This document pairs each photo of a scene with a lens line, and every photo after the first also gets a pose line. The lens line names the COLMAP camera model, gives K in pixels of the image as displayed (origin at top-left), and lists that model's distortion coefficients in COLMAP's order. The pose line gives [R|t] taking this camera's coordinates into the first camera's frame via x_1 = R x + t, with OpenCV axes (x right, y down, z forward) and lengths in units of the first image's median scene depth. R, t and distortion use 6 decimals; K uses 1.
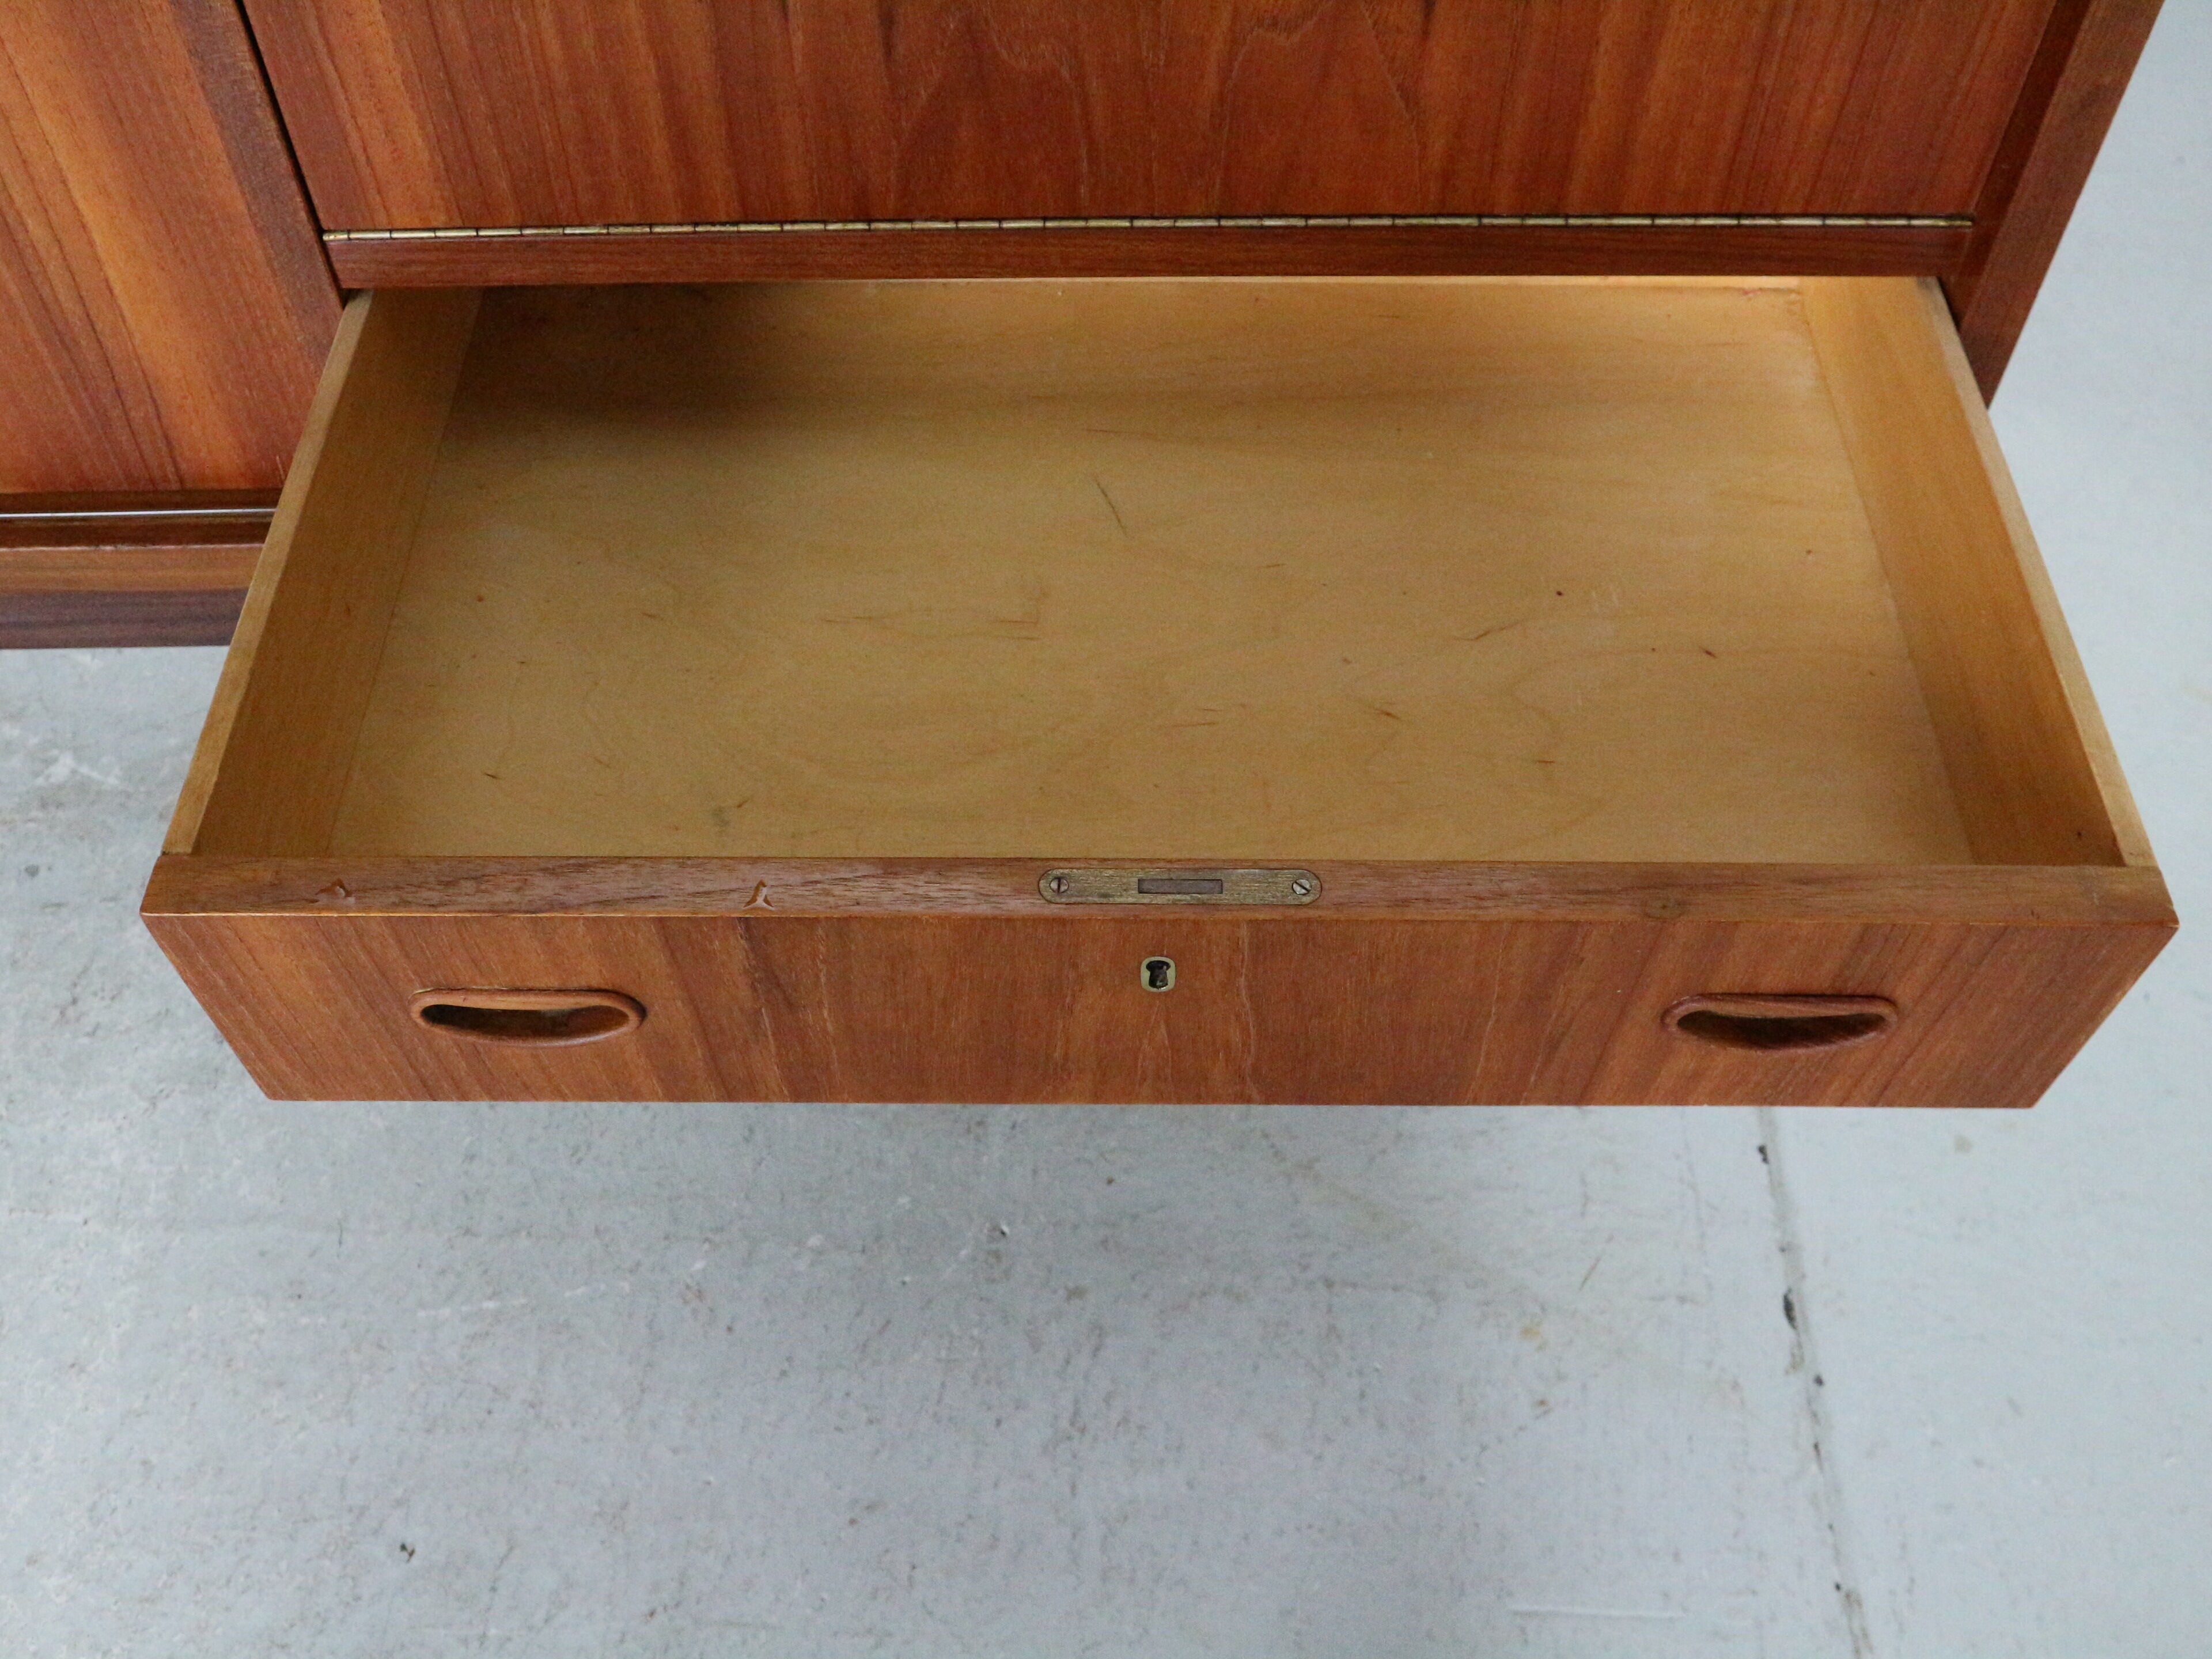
lens RADIAL K [[2038.7, 0, 1102.4], [0, 2038.7, 839.1], [0, 0, 1]] dist [-0.097472, 0.117416]
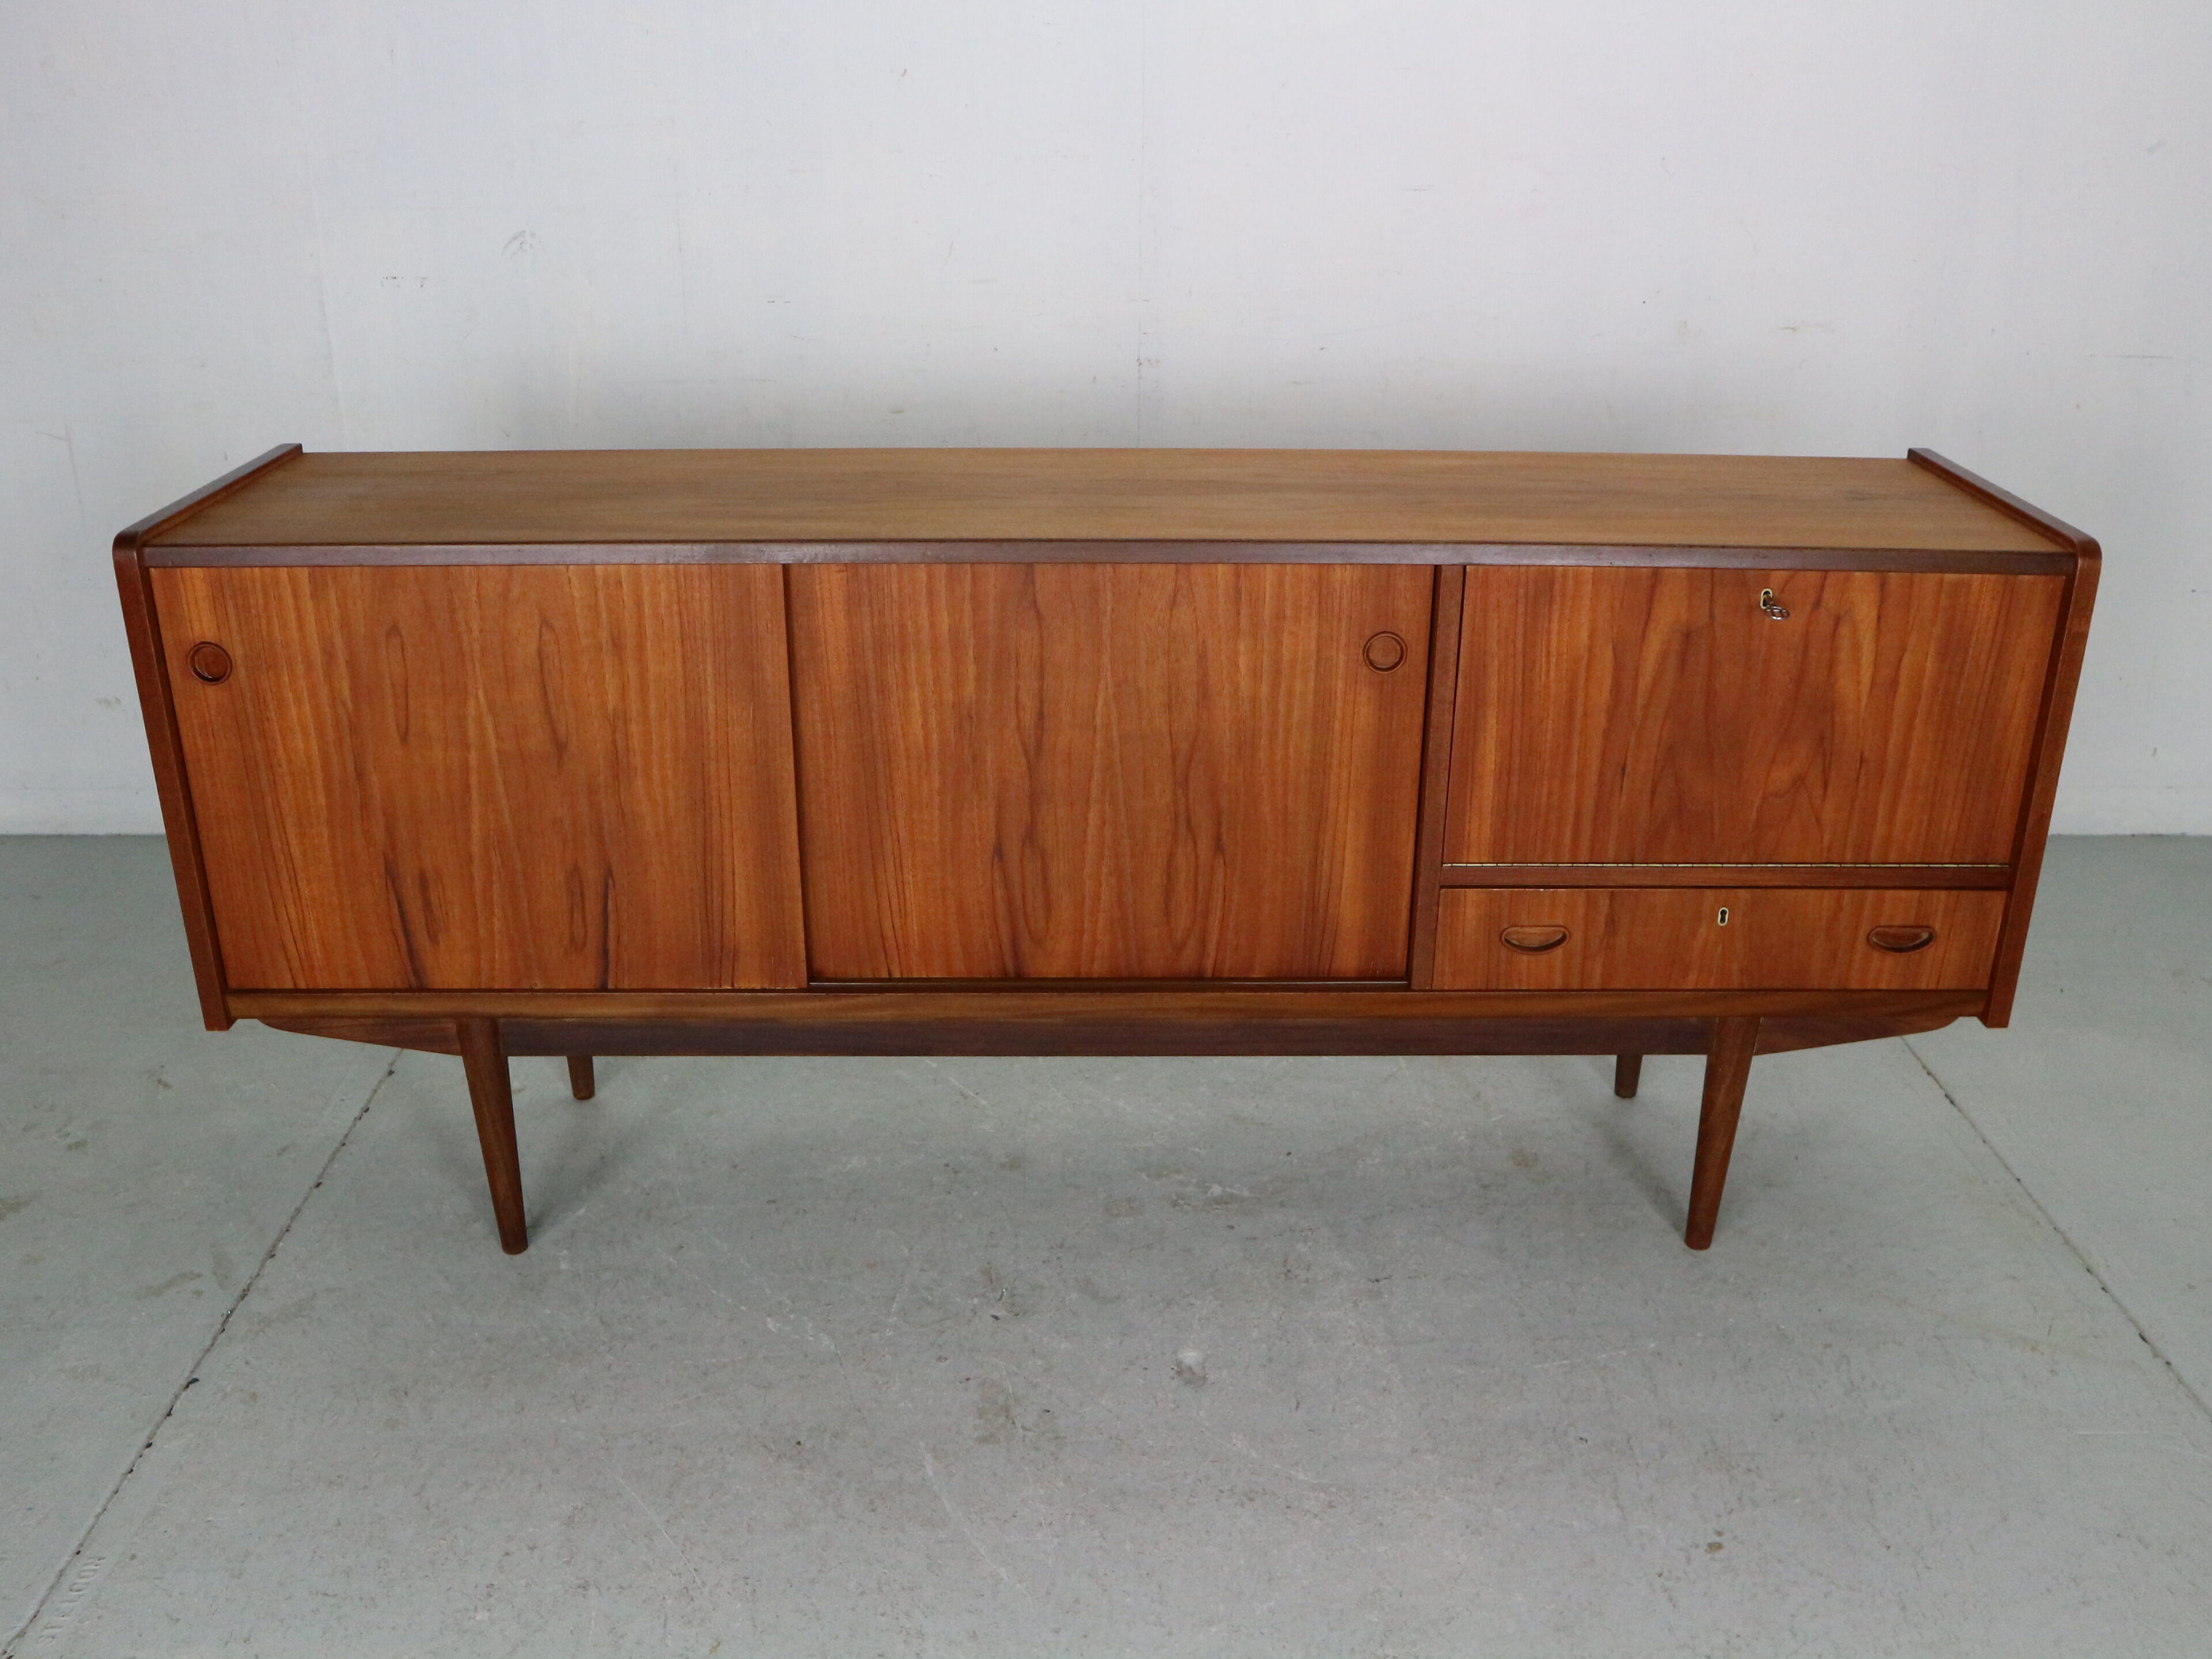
lens RADIAL K [[1981.5, 0, 1113.6], [0, 1981.5, 834.4], [0, 0, 1]] dist [-0.100687, 0.097916]
pose [[0.999973, 0.007113, 0.001783, -0.623726], [-0.005385, 0.877335, -0.479848, 0.730134], [-0.004978, 0.479826, 0.877350, -1.067243]]
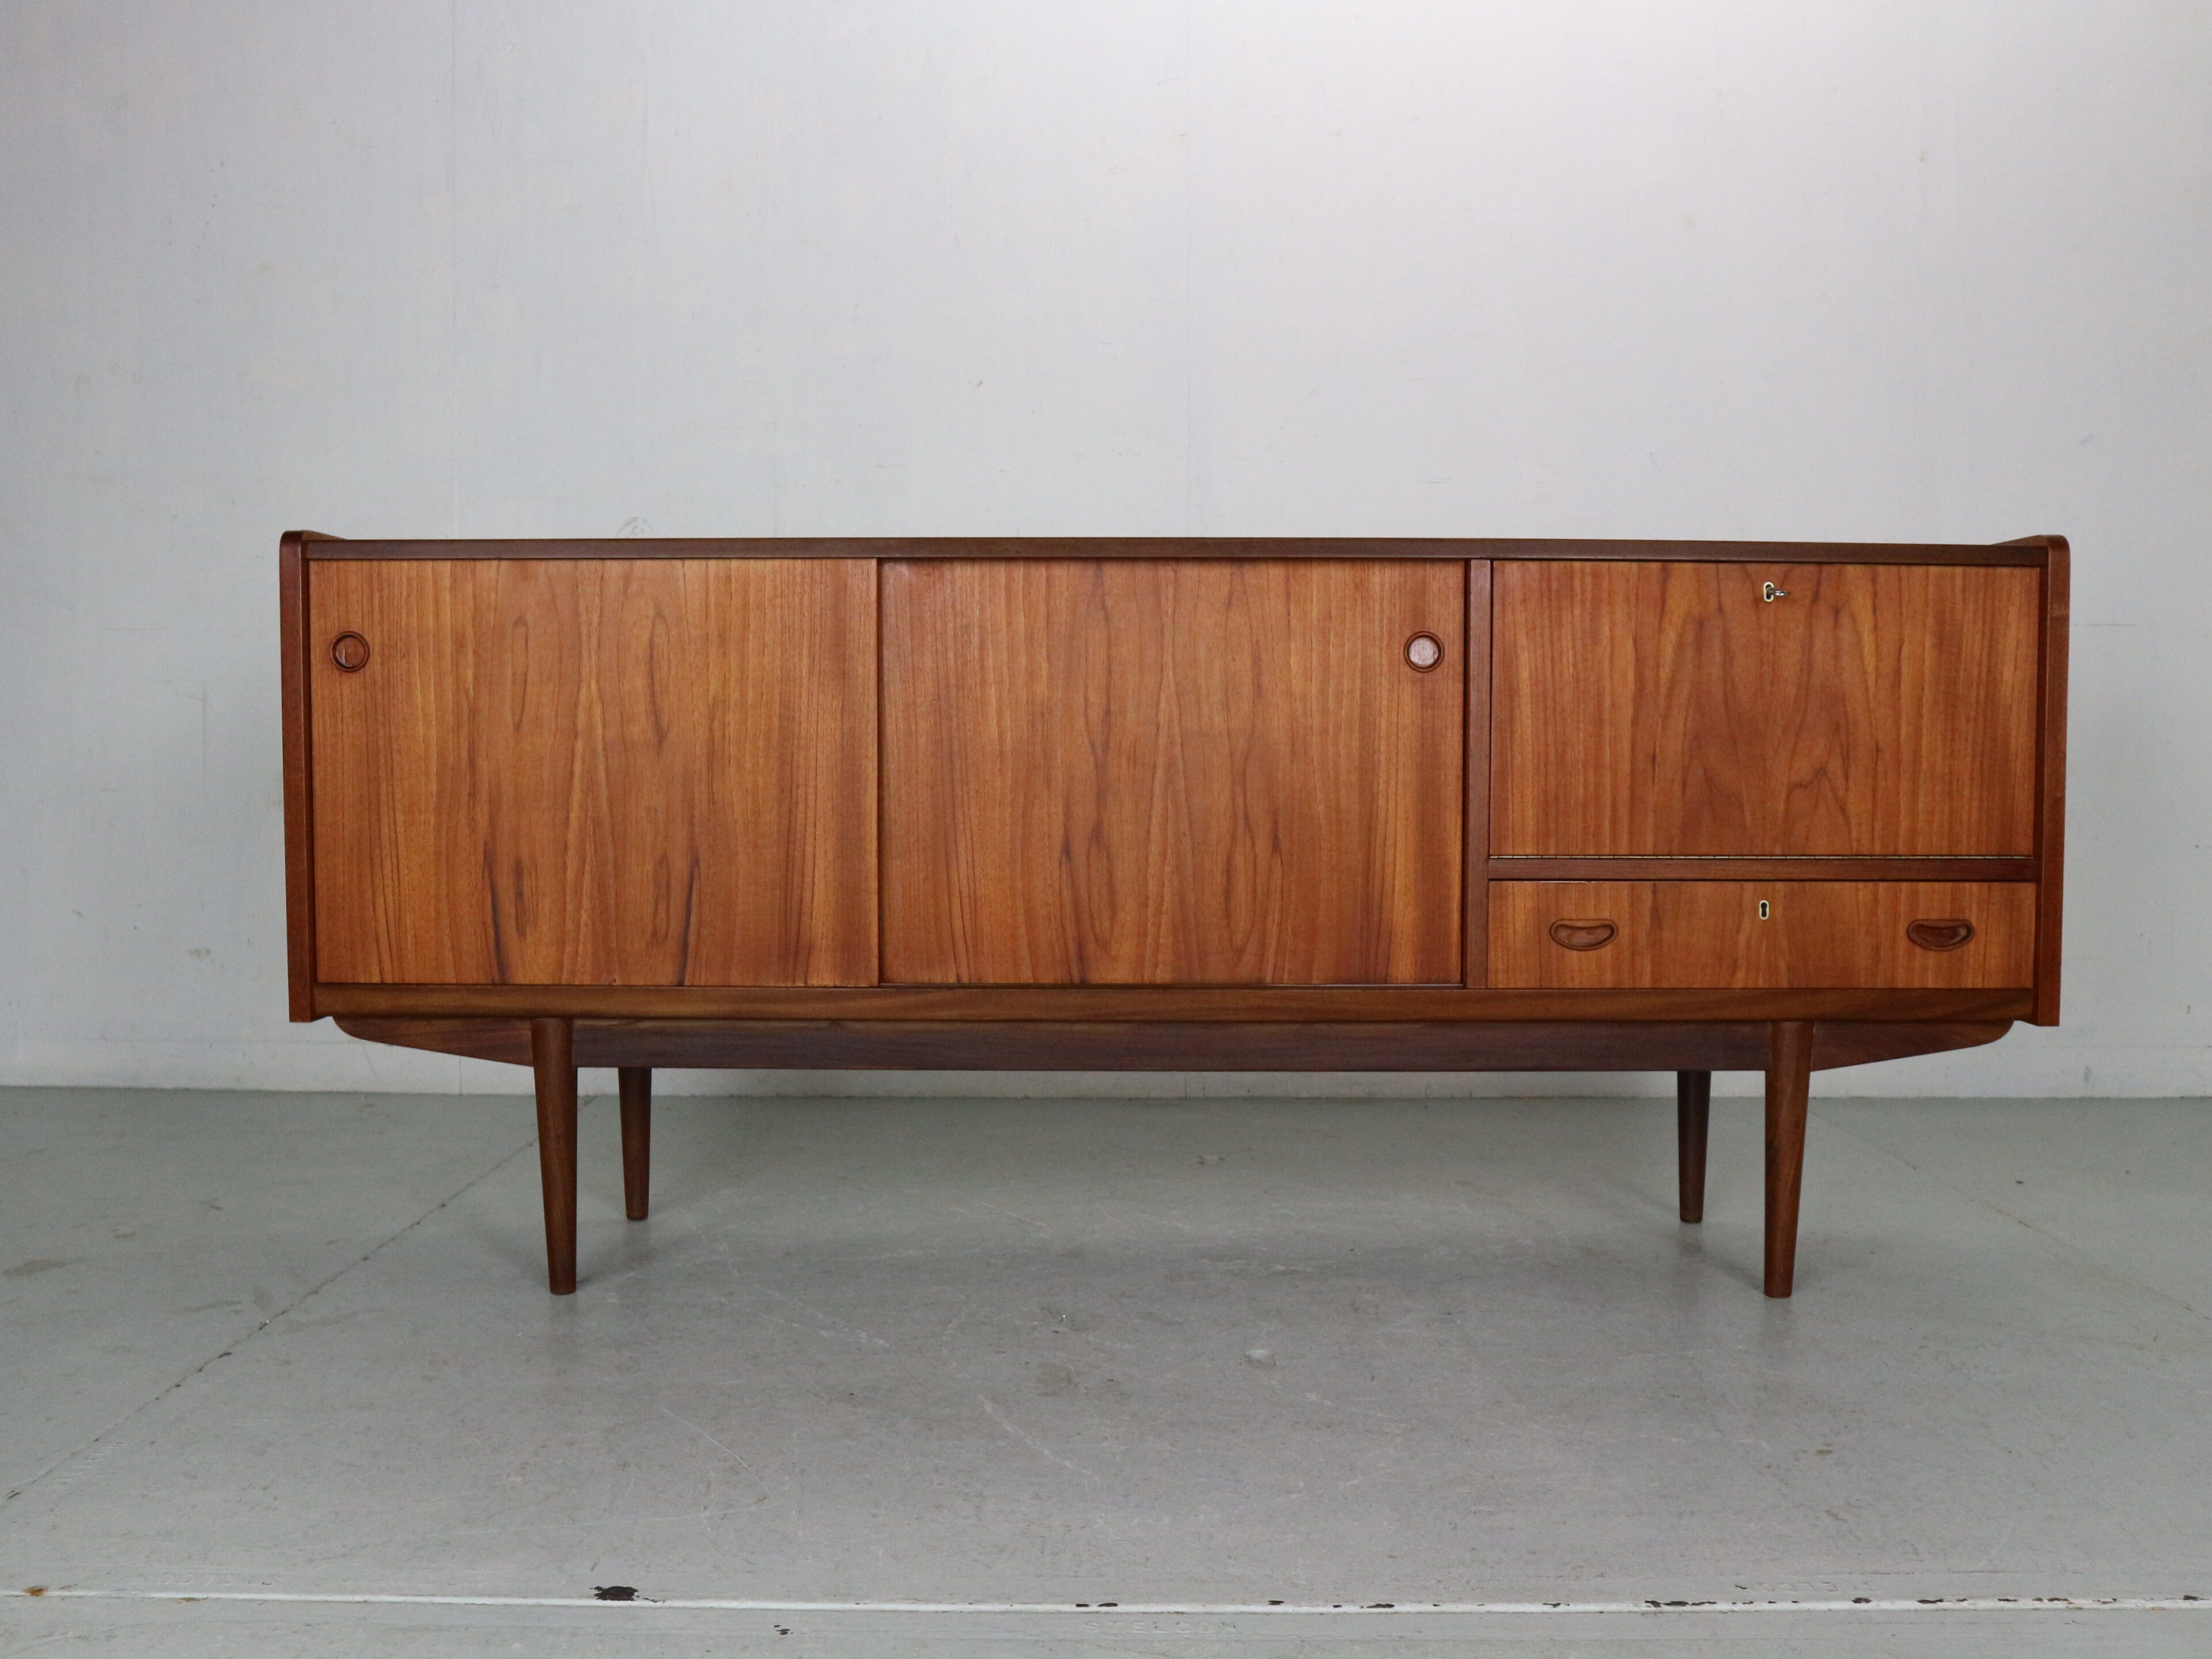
lens RADIAL K [[1981.5, 0, 1113.6], [0, 1981.5, 834.4], [0, 0, 1]] dist [-0.100687, 0.097916]
pose [[0.999844, 0.004149, -0.017175, -0.650386], [-0.015655, 0.658736, -0.752211, 1.371916], [0.008193, 0.752362, 0.658699, -0.694574]]
